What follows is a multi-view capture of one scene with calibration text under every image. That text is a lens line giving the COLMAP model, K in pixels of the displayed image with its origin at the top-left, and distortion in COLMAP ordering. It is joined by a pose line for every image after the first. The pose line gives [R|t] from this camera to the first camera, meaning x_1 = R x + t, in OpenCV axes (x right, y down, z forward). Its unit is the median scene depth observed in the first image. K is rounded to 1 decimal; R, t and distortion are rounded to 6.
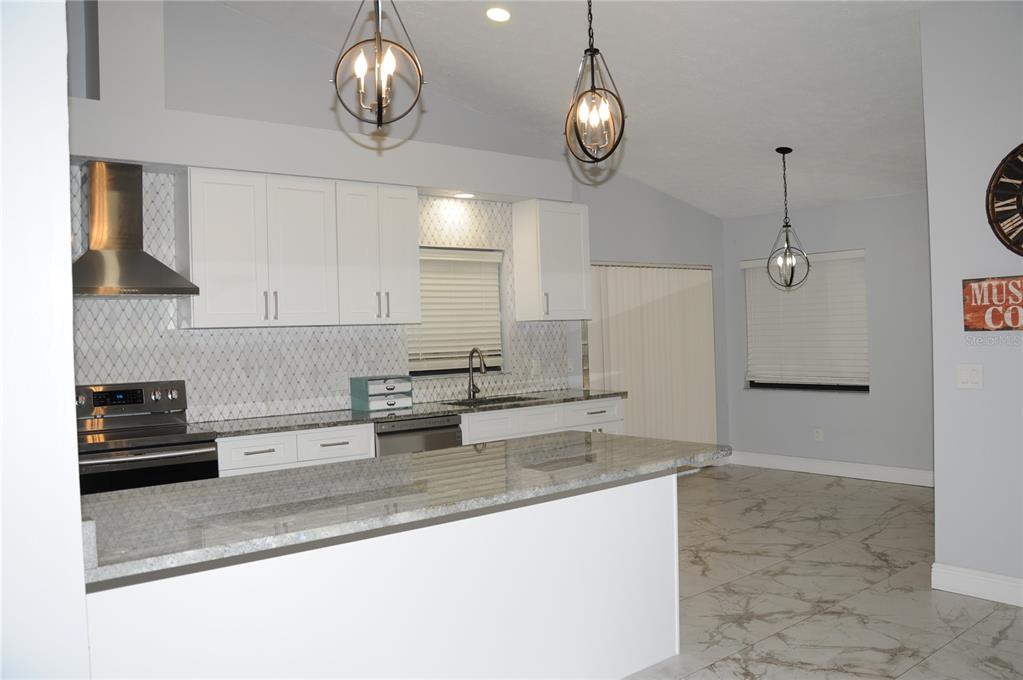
lens RADIAL K [[801.6, 0, 511.5], [0, 801.6, 340.0], [0, 0, 1]] dist [-0.157367, 0.122824]
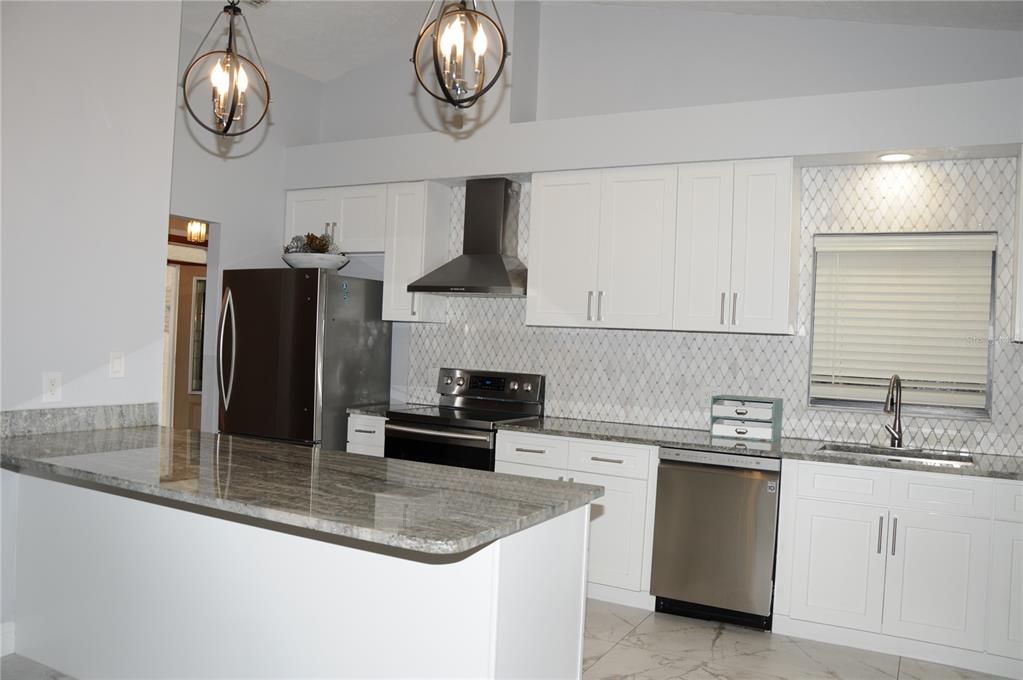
lens RADIAL K [[801.6, 0, 511.5], [0, 801.6, 340.0], [0, 0, 1]] dist [-0.157367, 0.122824]
pose [[0.382400, 0.050440, -0.922619, 0.508578], [-0.061113, 0.997703, 0.029216, -0.022384], [0.921974, 0.045212, 0.384604, 0.491007]]
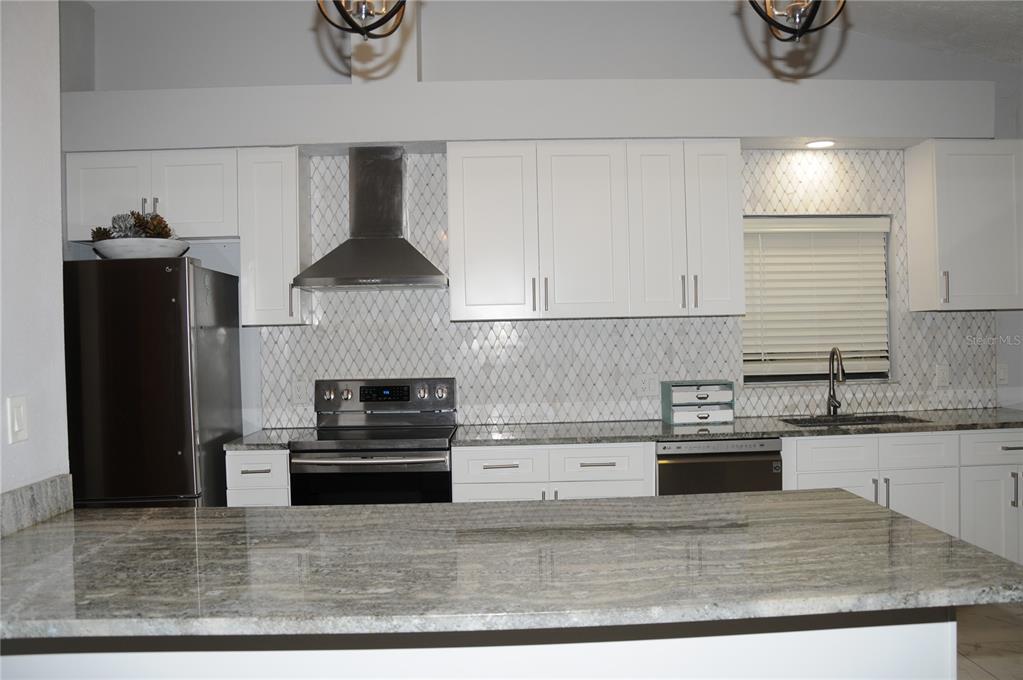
lens RADIAL K [[801.6, 0, 511.5], [0, 801.6, 340.0], [0, 0, 1]] dist [-0.157367, 0.122824]
pose [[0.793682, 0.017422, -0.608083, 0.180505], [-0.007974, 0.999802, 0.018237, -0.009055], [0.608280, -0.009626, 0.793664, 0.271301]]
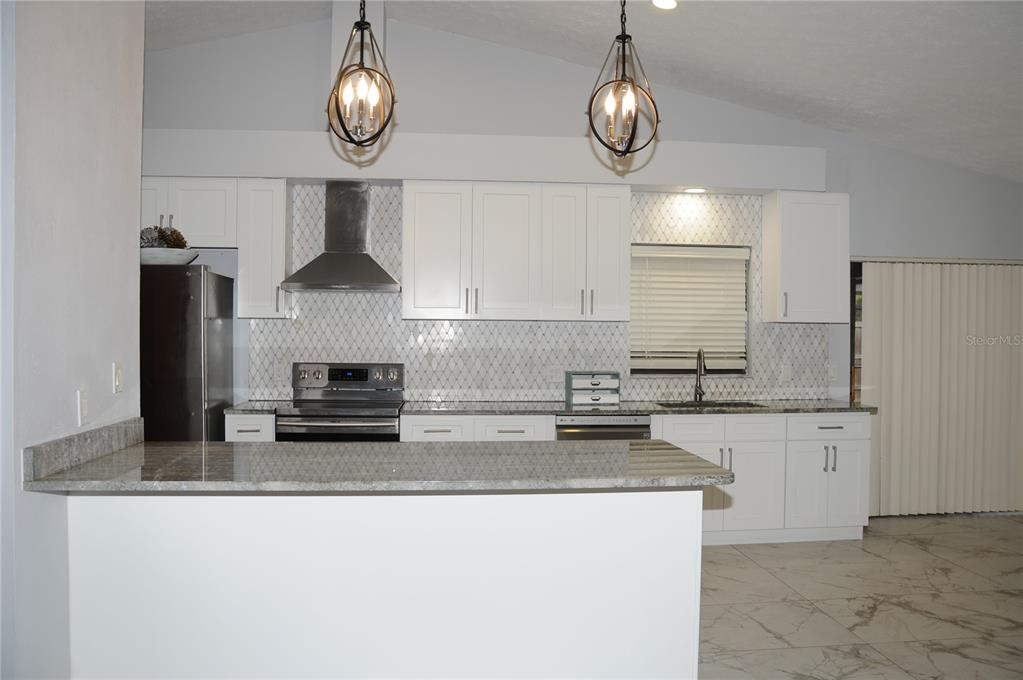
lens RADIAL K [[801.6, 0, 511.5], [0, 801.6, 340.0], [0, 0, 1]] dist [-0.157367, 0.122824]
pose [[0.832631, 0.042960, -0.552160, 0.332262], [-0.038267, 0.999067, 0.020026, -0.012303], [0.552505, 0.004455, 0.833498, 0.089840]]
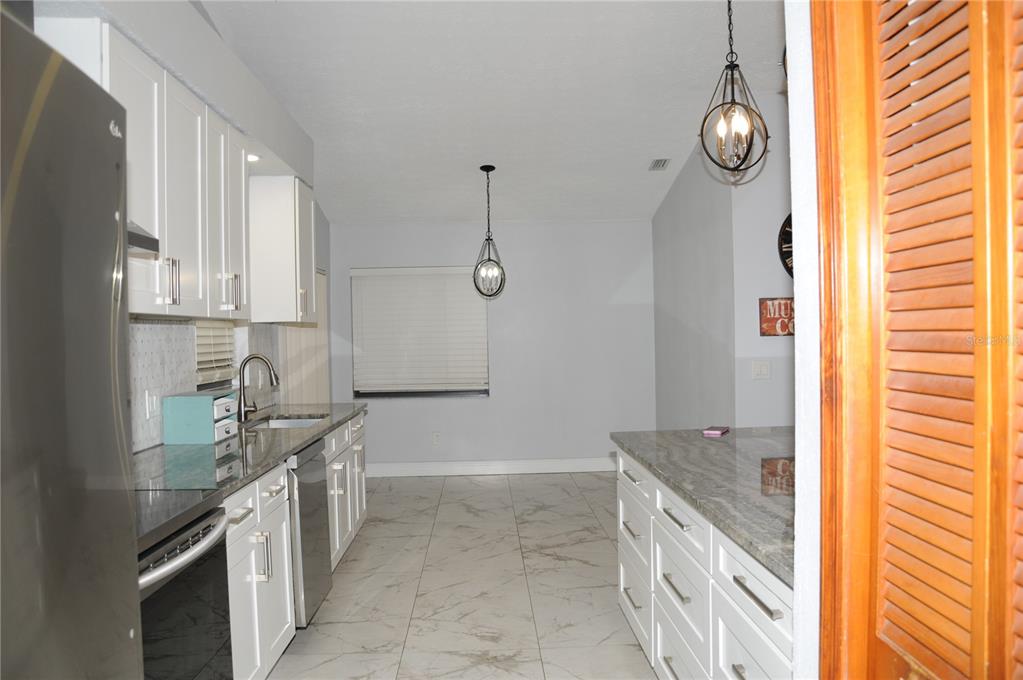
lens RADIAL K [[801.6, 0, 511.5], [0, 801.6, 340.0], [0, 0, 1]] dist [-0.157367, 0.122824]
pose [[0.596111, 0.012902, 0.802799, -0.581865], [0.006102, 0.999769, -0.020599, 0.015500], [-0.802879, 0.017178, 0.595894, 0.389034]]
